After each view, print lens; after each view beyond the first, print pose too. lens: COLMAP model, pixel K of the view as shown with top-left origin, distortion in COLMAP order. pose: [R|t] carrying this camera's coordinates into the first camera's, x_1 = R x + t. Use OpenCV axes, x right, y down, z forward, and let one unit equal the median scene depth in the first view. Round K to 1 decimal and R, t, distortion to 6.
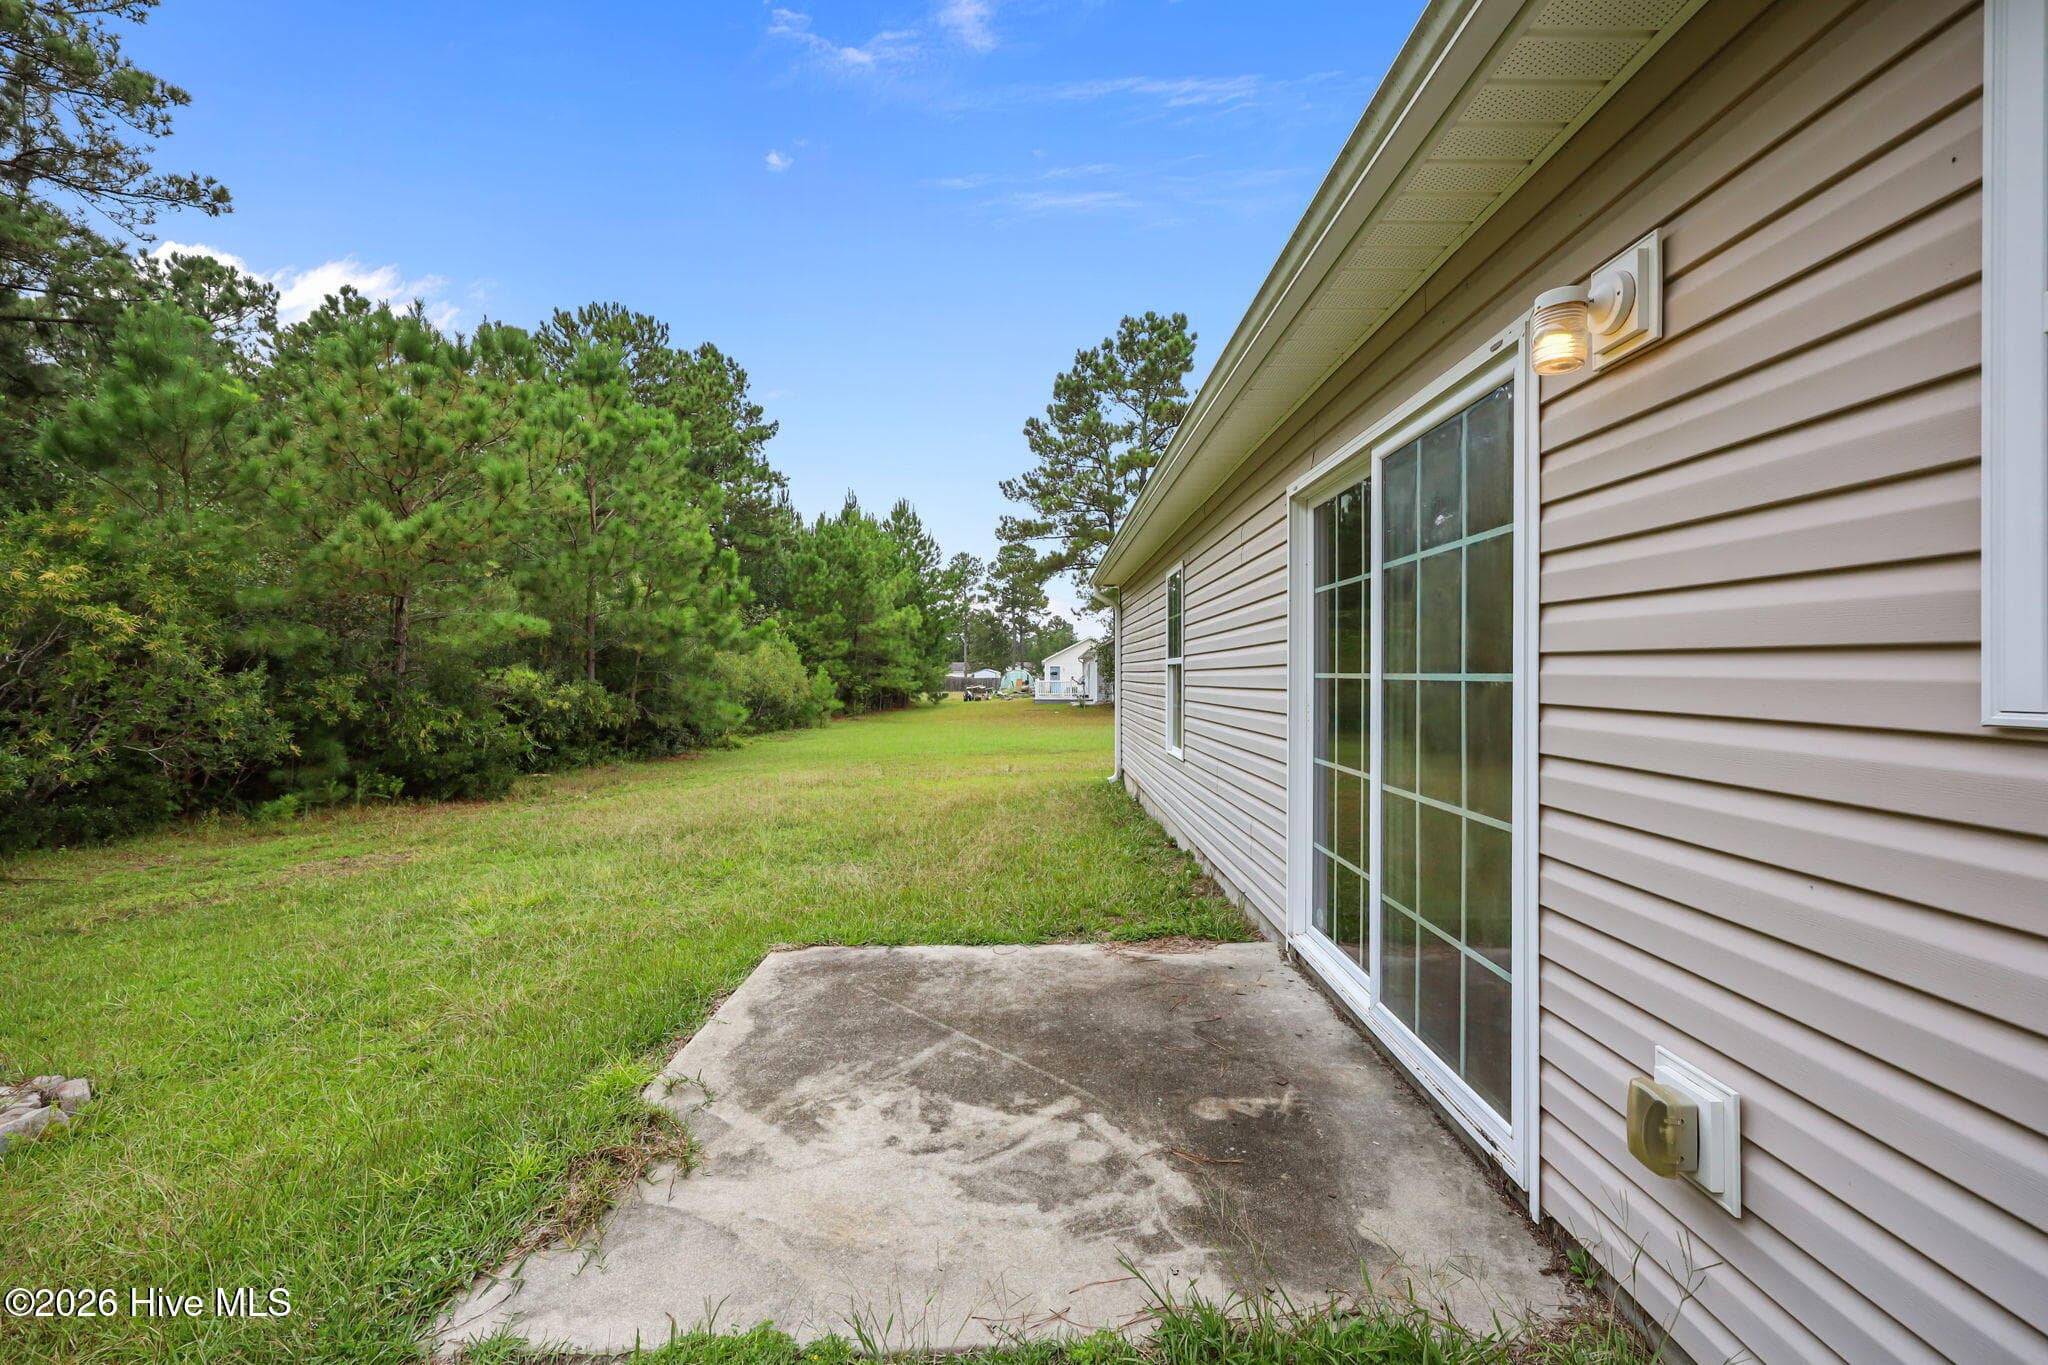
lens RADIAL K [[823.6, 0, 1026.8], [0, 823.6, 673.5], [0, 0, 1]] dist [-0.000074, -0.000417]
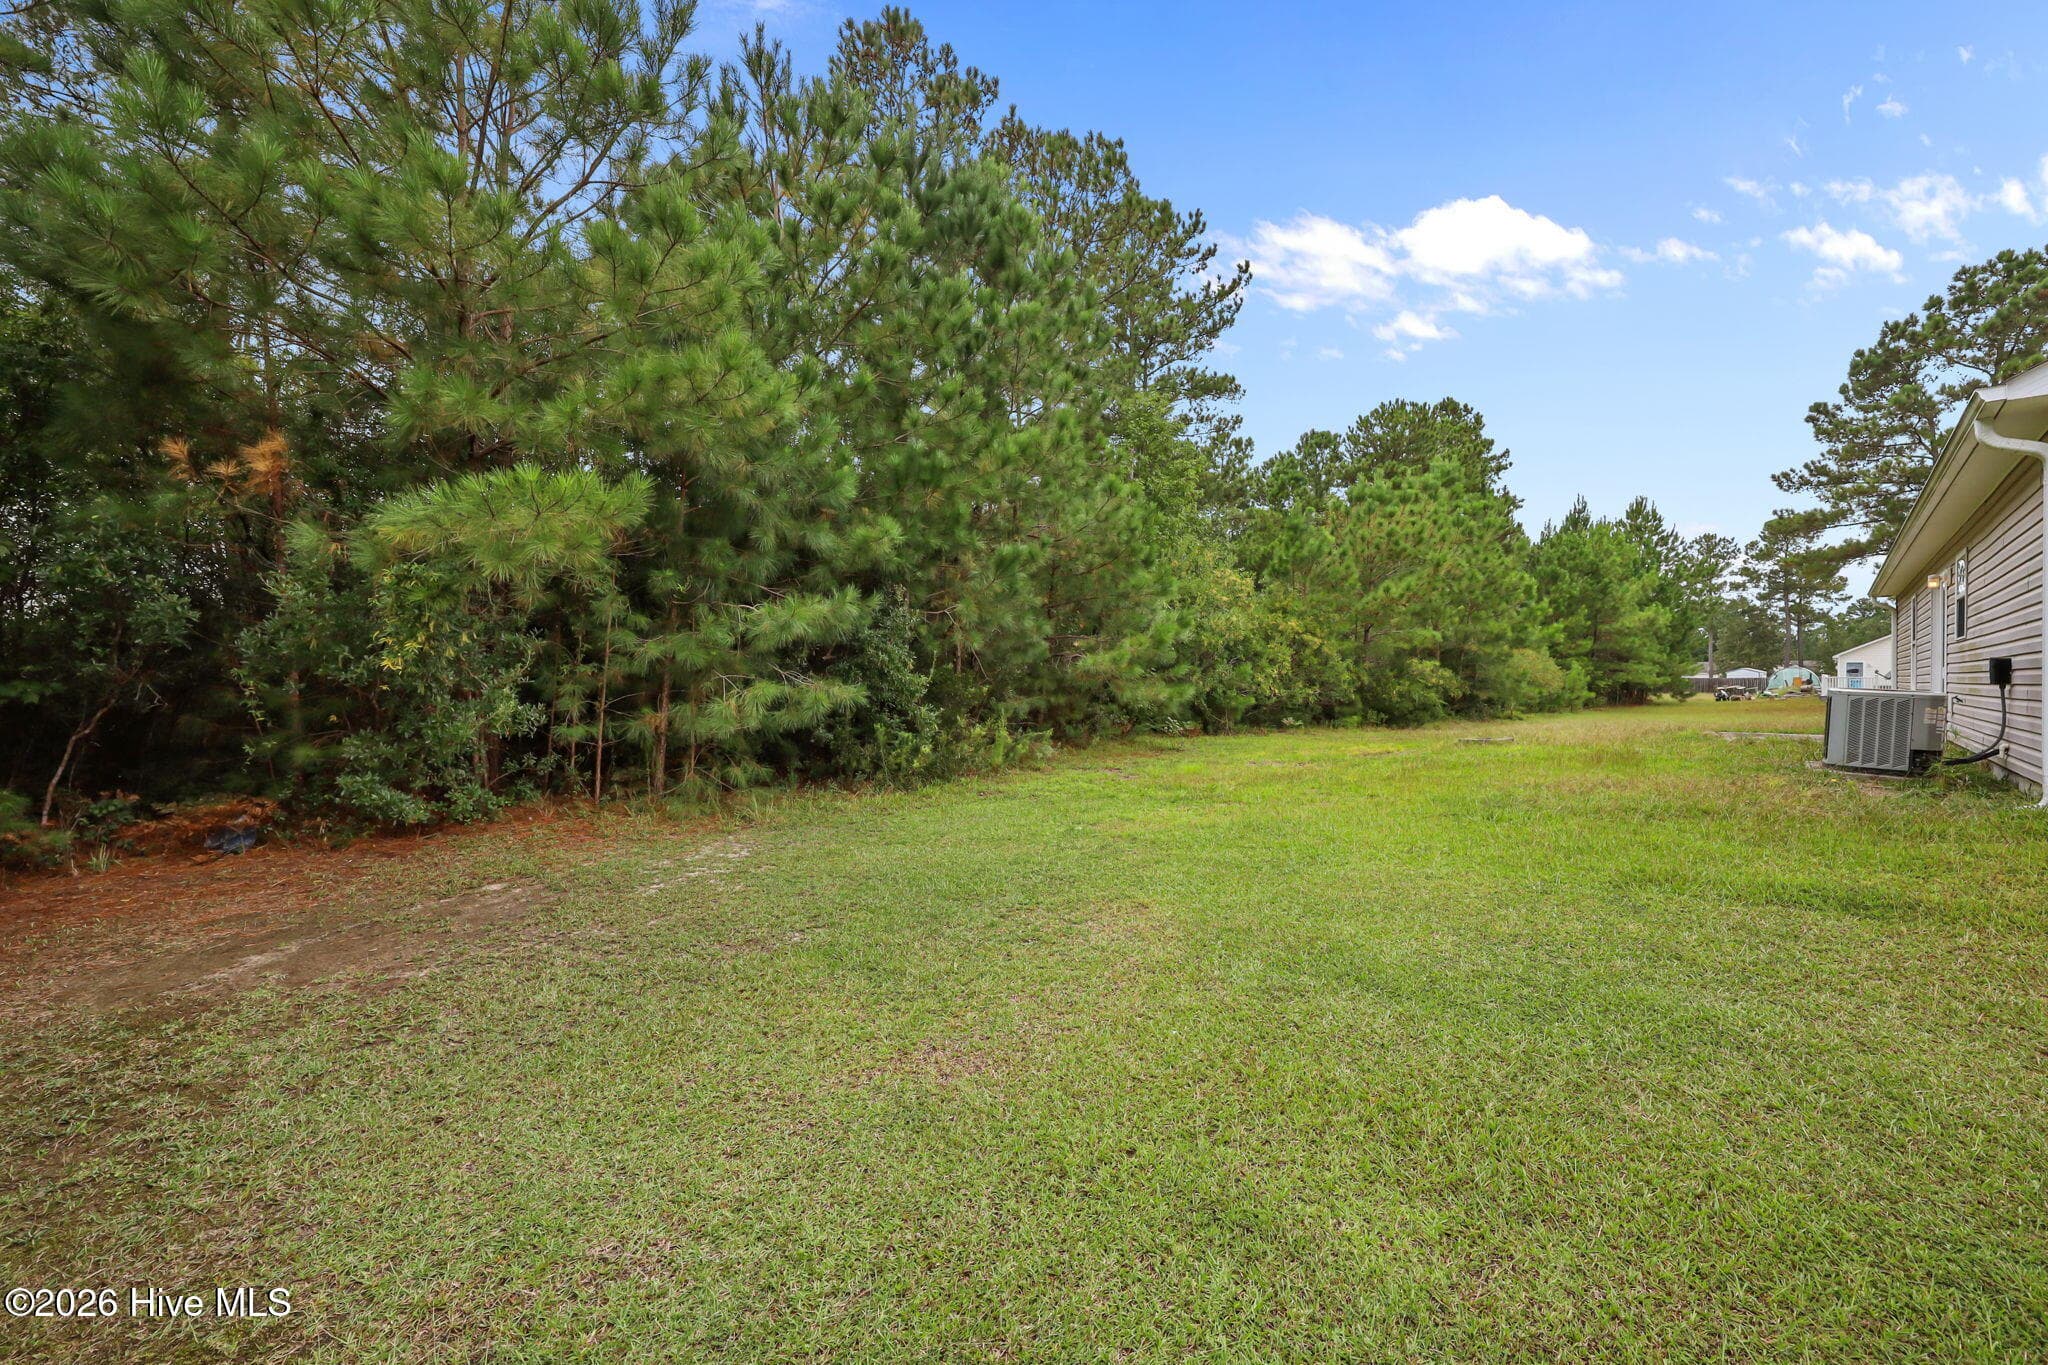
lens RADIAL K [[823.2, 0, 1024.0], [0, 823.2, 682.5], [0, 0, 1]] dist [-0.001748, -0.000164]
pose [[0.723509, 0.002080, -0.690312, -0.001402], [0.000807, 0.999992, 0.003859, 0.013370], [0.690315, -0.003349, 0.723501, -0.340998]]
